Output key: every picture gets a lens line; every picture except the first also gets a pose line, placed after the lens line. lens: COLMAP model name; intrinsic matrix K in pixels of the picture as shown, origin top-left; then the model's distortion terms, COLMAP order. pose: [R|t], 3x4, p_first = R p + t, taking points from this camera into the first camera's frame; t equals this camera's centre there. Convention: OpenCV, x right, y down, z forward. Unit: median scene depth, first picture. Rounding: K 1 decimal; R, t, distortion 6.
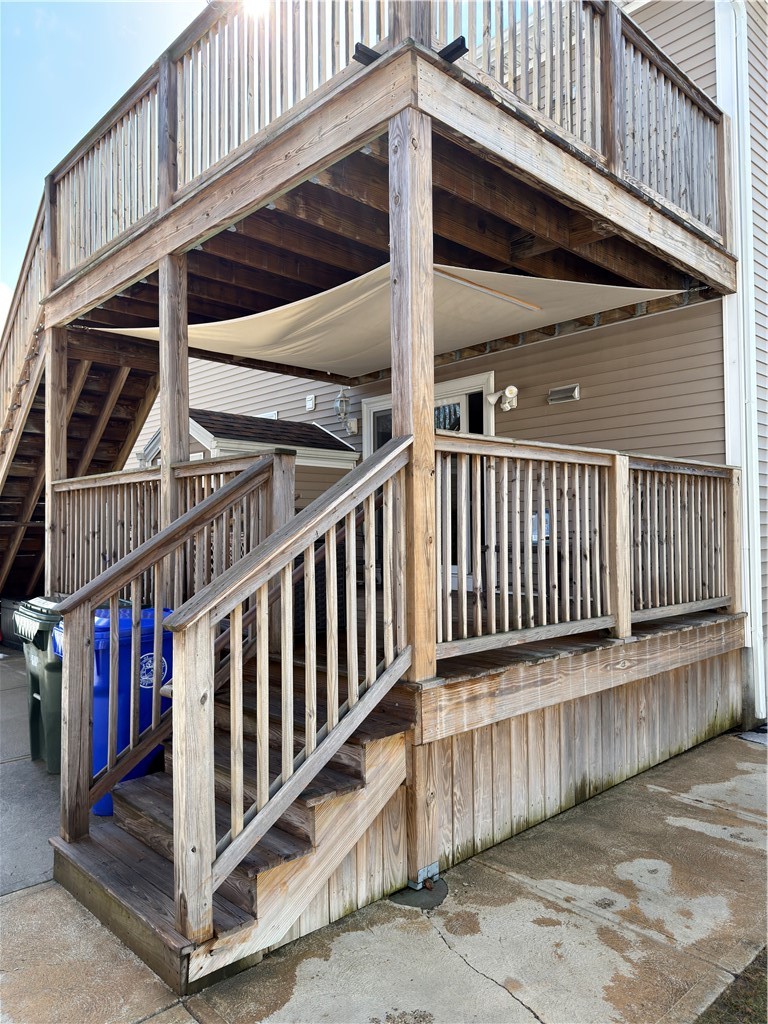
lens RADIAL K [[717.4, 0, 379.1], [0, 717.4, 513.9], [0, 0, 1]] dist [-0.000982, -0.014640]
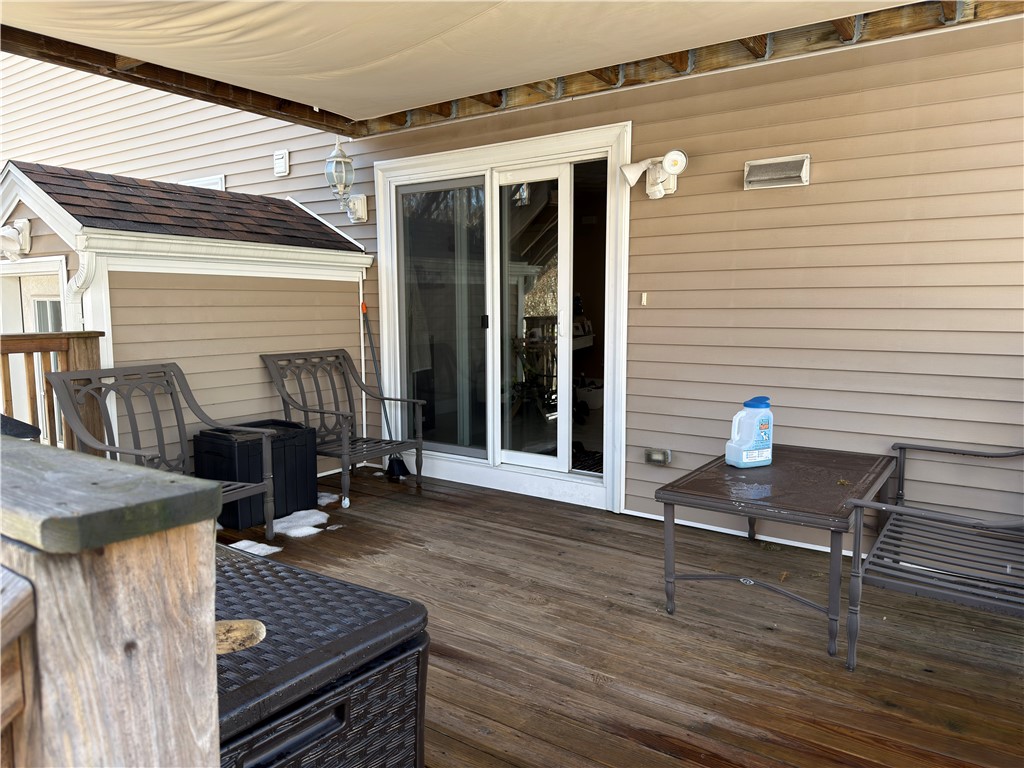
lens RADIAL K [[717.4, 0, 522.8], [0, 717.4, 388.6], [0, 0, 1]] dist [-0.000982, -0.014640]
pose [[0.974832, -0.017893, 0.222223, -0.047097], [-0.014383, 0.989651, 0.142776, -0.074606], [-0.222478, -0.142379, 0.964485, 0.462487]]
